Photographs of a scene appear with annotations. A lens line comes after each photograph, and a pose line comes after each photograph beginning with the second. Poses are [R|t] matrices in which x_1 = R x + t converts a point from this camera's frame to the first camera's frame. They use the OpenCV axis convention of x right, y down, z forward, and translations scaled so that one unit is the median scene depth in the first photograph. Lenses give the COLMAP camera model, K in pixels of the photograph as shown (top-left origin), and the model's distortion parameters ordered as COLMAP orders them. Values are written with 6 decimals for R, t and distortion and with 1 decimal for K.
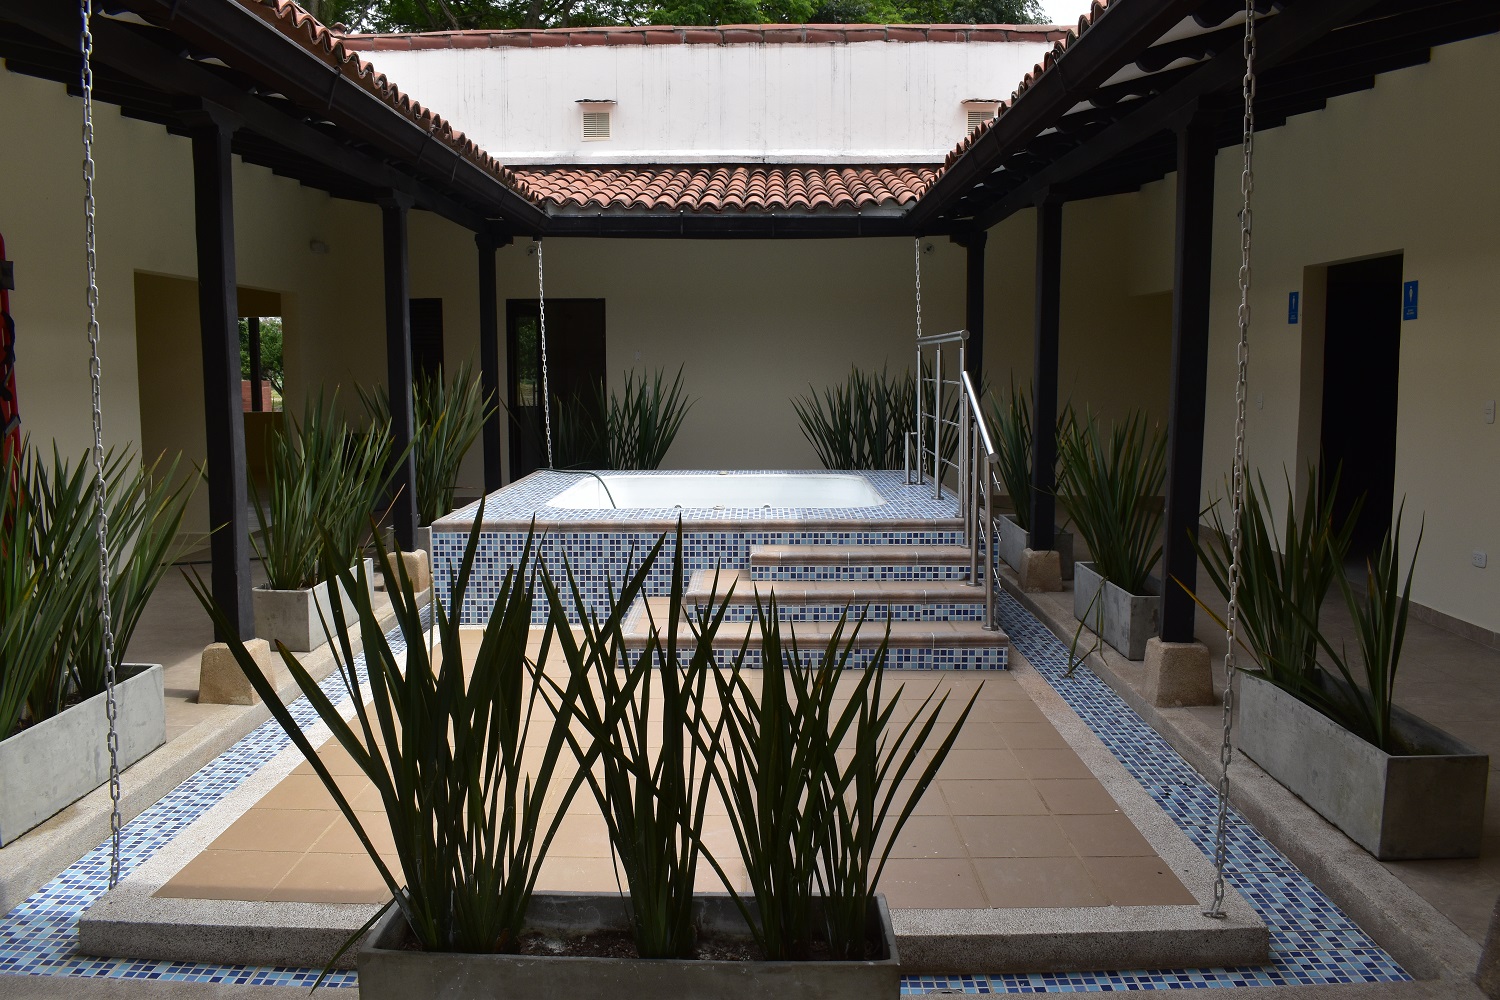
lens RADIAL K [[1187.7, 0, 753.6], [0, 1187.7, 498.6], [0, 0, 1]] dist [-0.092113, 0.012235]
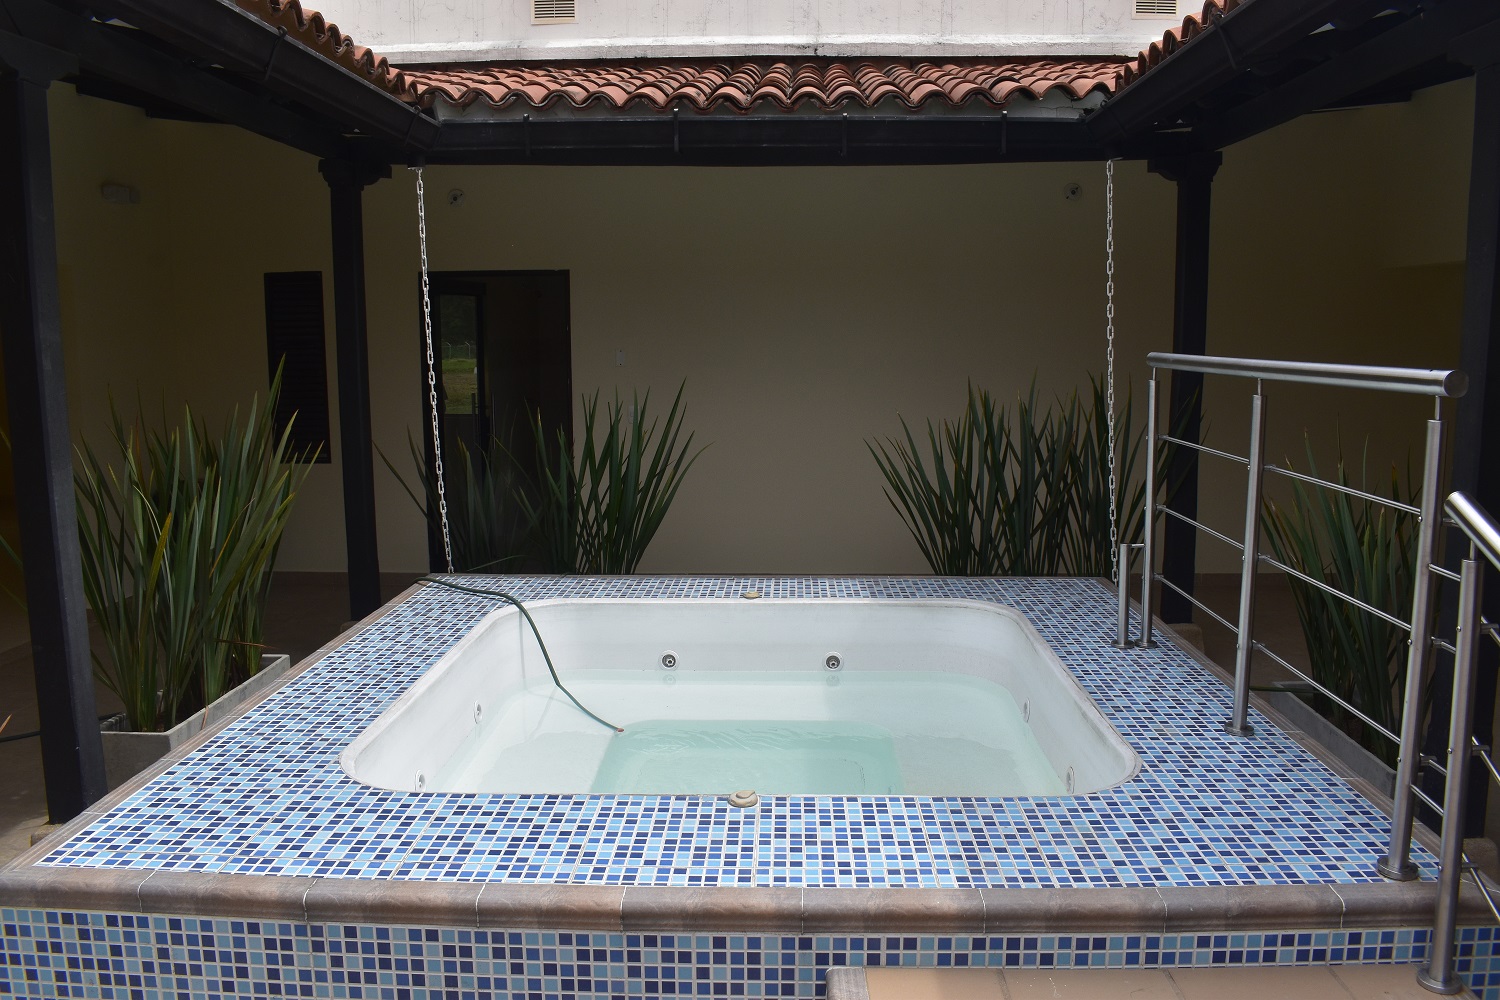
lens RADIAL K [[1187.7, 0, 747.0], [0, 1187.7, 504.7], [0, 0, 1]] dist [-0.092113, 0.012235]
pose [[0.999589, 0.002346, -0.028560, -0.017789], [-0.001476, 0.999535, 0.030441, -0.111410], [0.028618, -0.030386, 0.999128, 0.648358]]
